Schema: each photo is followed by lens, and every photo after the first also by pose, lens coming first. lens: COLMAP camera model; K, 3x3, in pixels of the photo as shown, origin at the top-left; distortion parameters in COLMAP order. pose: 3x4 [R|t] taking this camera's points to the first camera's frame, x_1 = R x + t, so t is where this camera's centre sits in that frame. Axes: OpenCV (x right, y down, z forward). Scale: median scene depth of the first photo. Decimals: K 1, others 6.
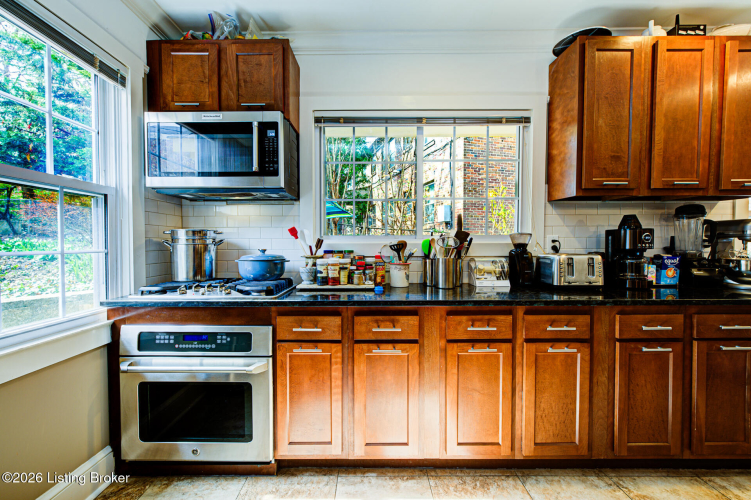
lens RADIAL K [[314.6, 0, 370.1], [0, 314.6, 248.0], [0, 0, 1]] dist [-0.001731, -0.000065]
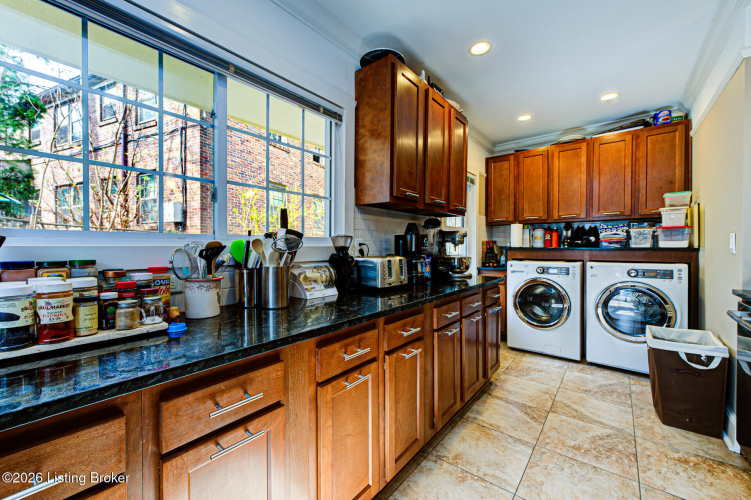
lens RADIAL K [[296.2, 0, 375.5], [0, 296.2, 249.5], [0, 0, 1]] dist [-0.004451, -0.000320]
pose [[0.632226, -0.006129, 0.774760, -0.150508], [0.014007, 0.999896, -0.003520, -0.001259], [-0.774657, 0.013078, 0.632246, 0.396100]]
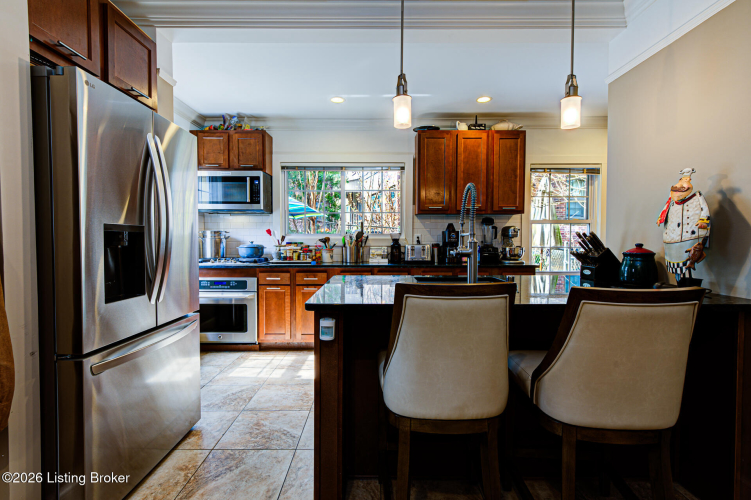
lens RADIAL K [[375.3, 0, 378.7], [0, 375.3, 246.6], [0, 0, 1]] dist [0.003755, 0.000104]
pose [[0.999938, 0.001864, 0.010962, 0.386706], [-0.001904, 0.999992, 0.003619, 0.024928], [-0.010955, -0.003640, 0.999933, -1.233748]]
